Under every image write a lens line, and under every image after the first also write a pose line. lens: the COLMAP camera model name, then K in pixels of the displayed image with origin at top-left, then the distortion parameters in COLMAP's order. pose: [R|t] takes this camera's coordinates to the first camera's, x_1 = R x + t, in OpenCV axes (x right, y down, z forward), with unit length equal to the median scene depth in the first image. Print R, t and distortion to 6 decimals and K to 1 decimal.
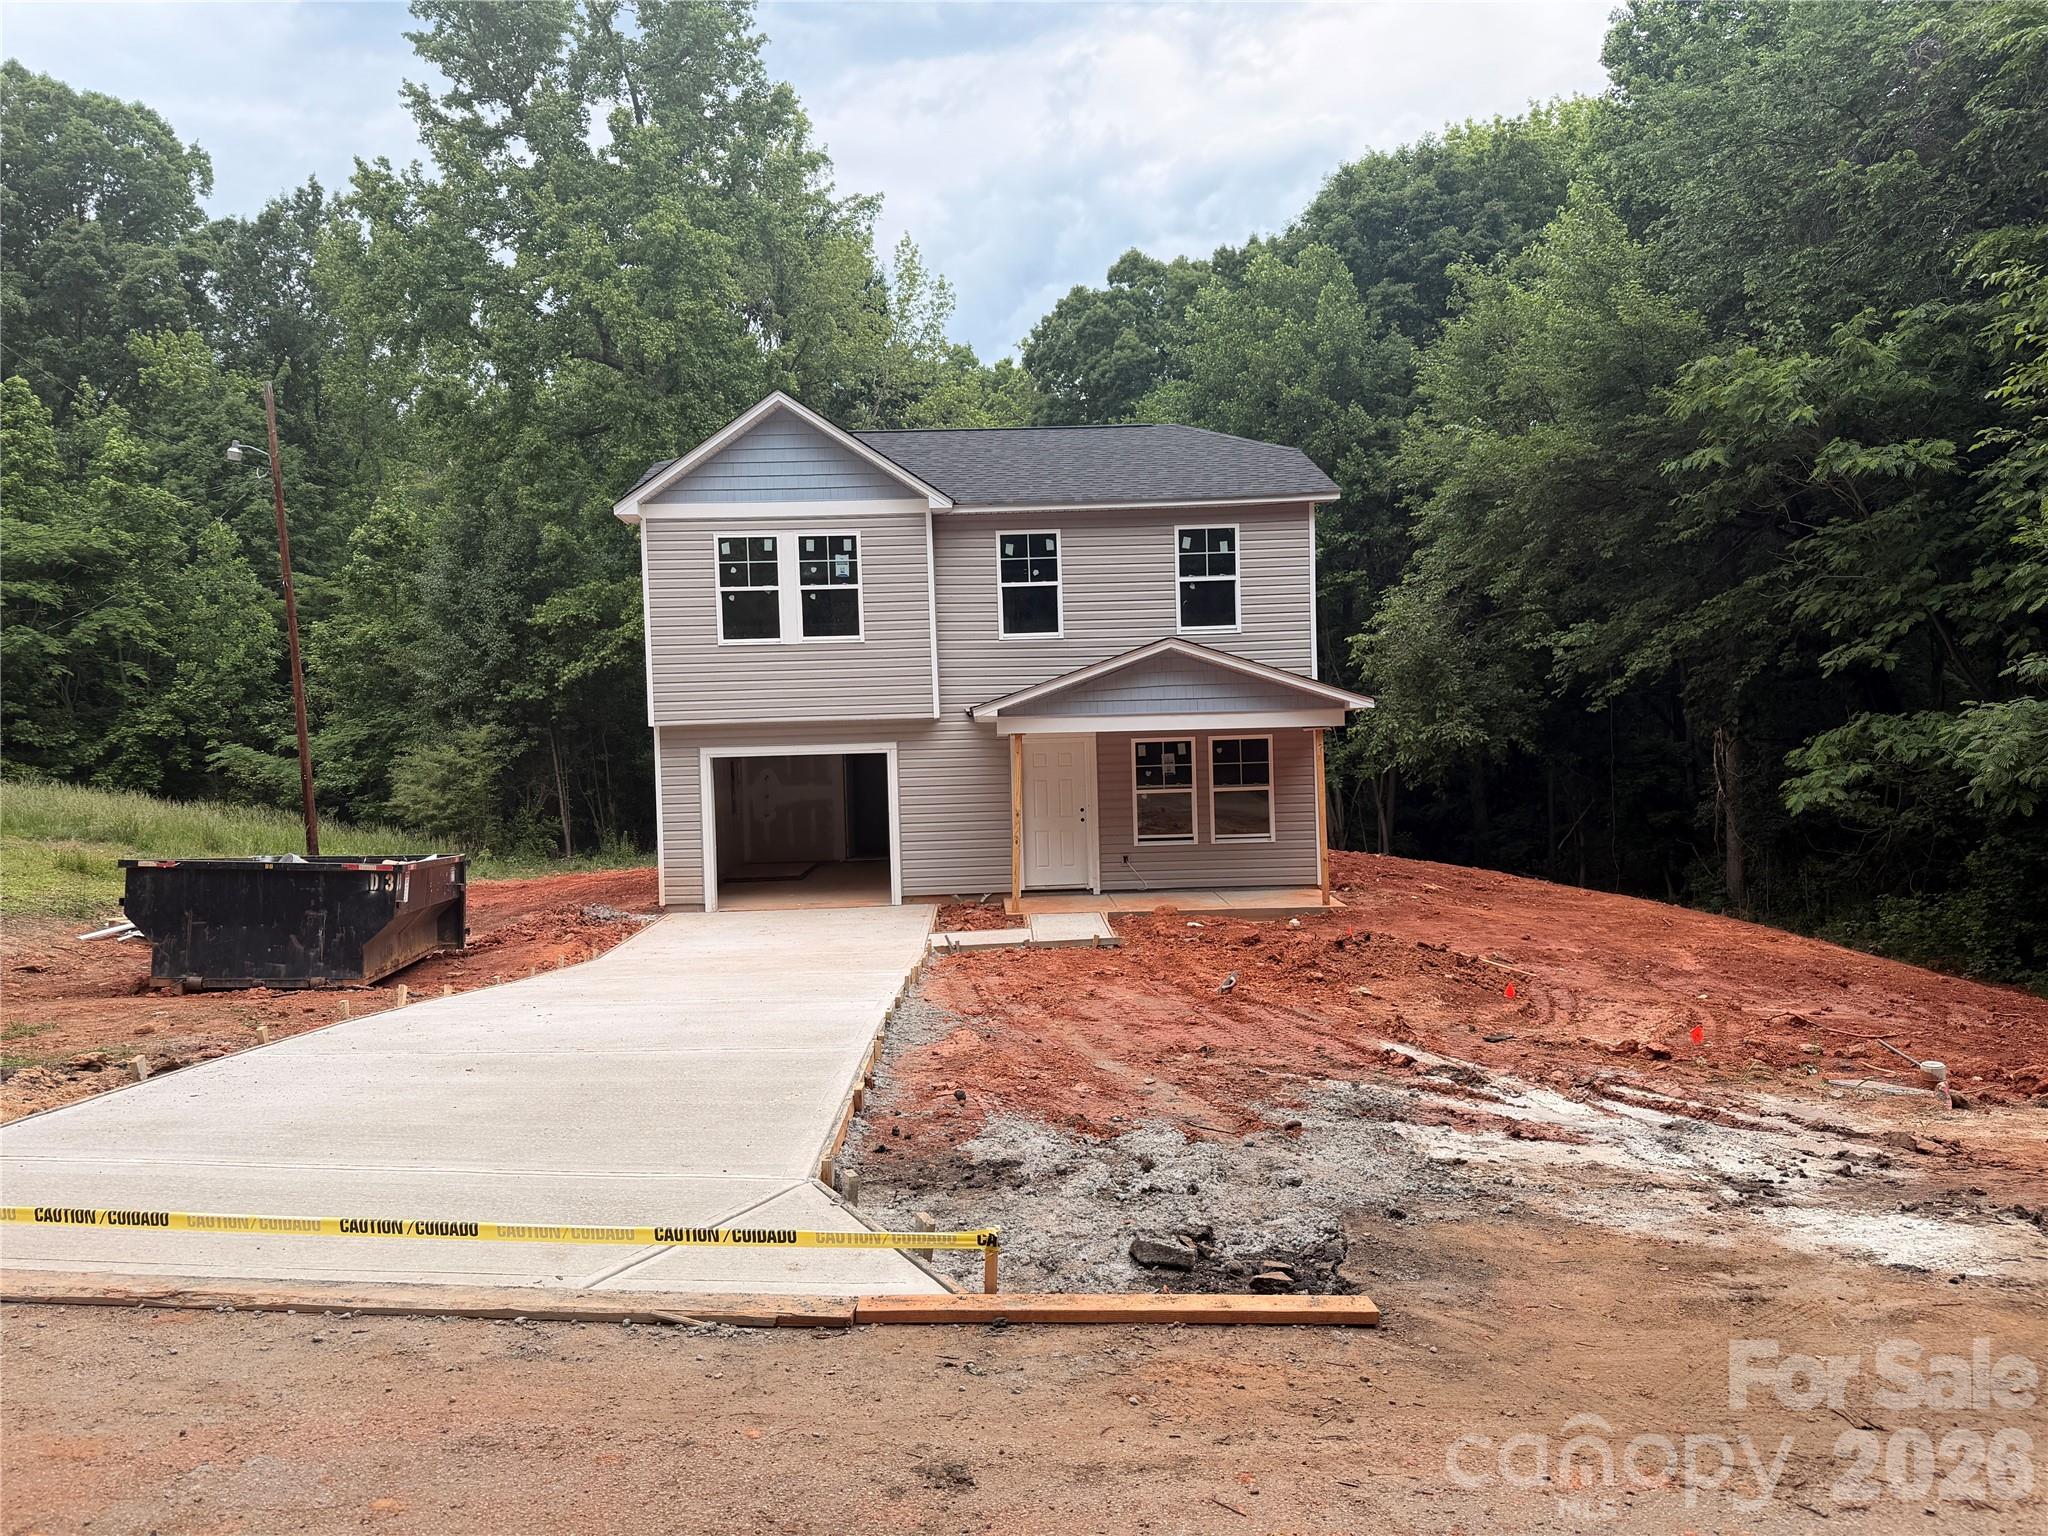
lens RADIAL K [[1248.5, 0, 1024.0], [0, 1248.5, 768.0], [0, 0, 1]] dist [0.020684, -0.020085]
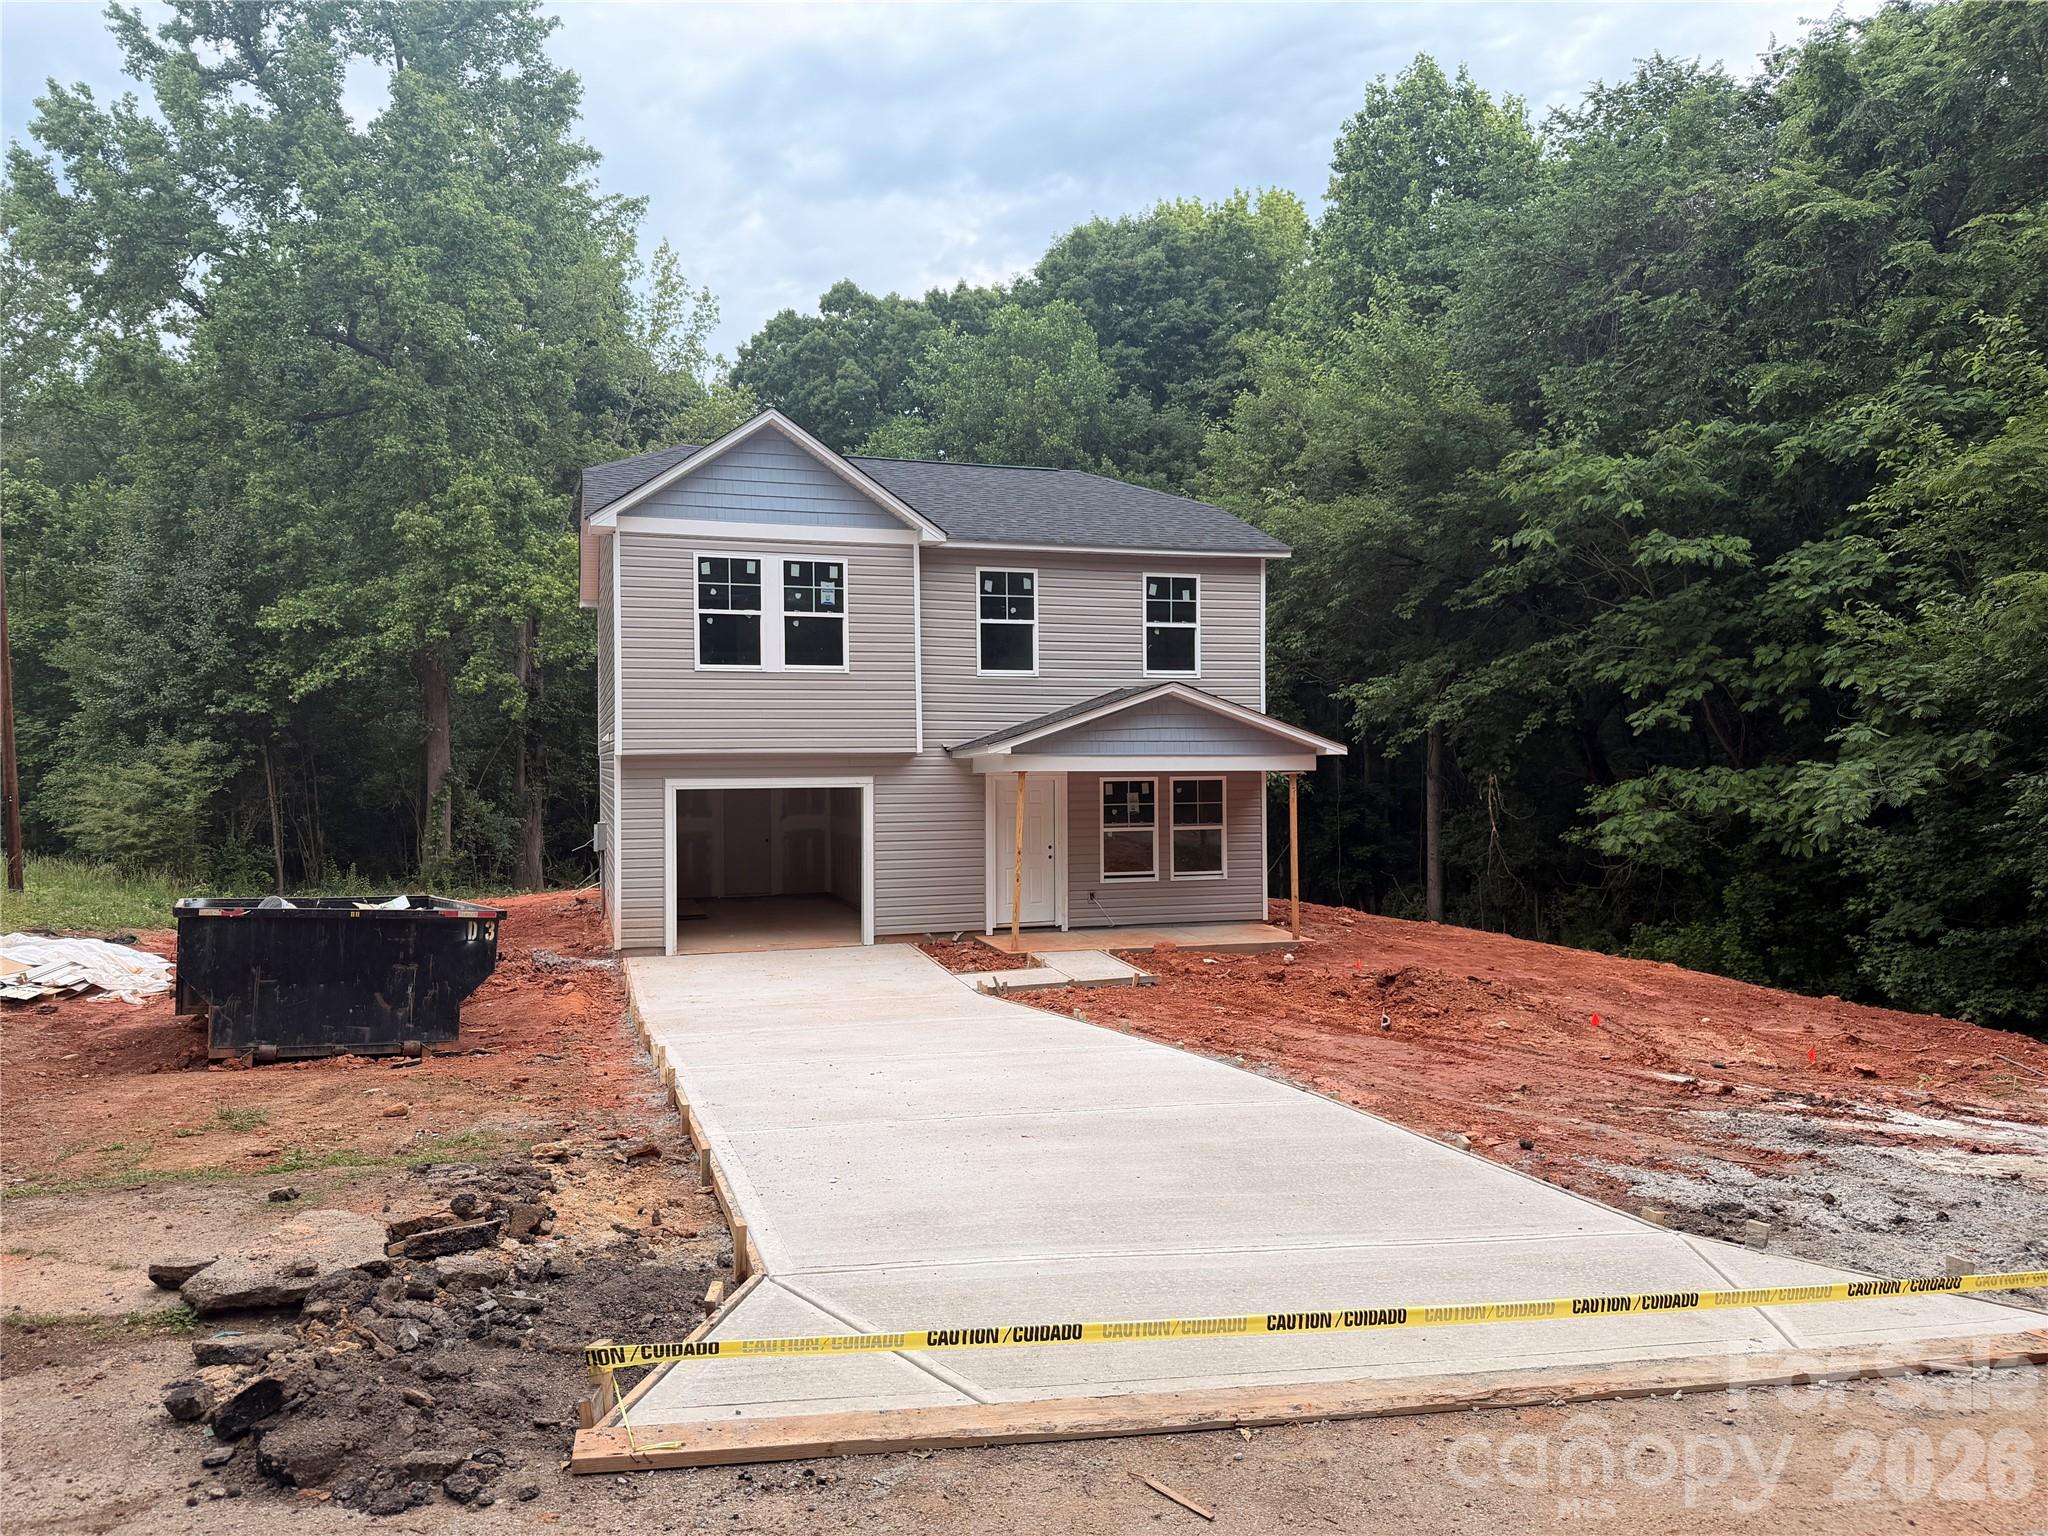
lens RADIAL K [[1248.5, 0, 1024.0], [0, 1248.5, 768.0], [0, 0, 1]] dist [0.020684, -0.020085]
pose [[0.968879, 0.021297, 0.246616, -0.224762], [-0.015409, 0.999549, -0.025781, -0.004153], [-0.247054, 0.021178, 0.968770, 0.028256]]
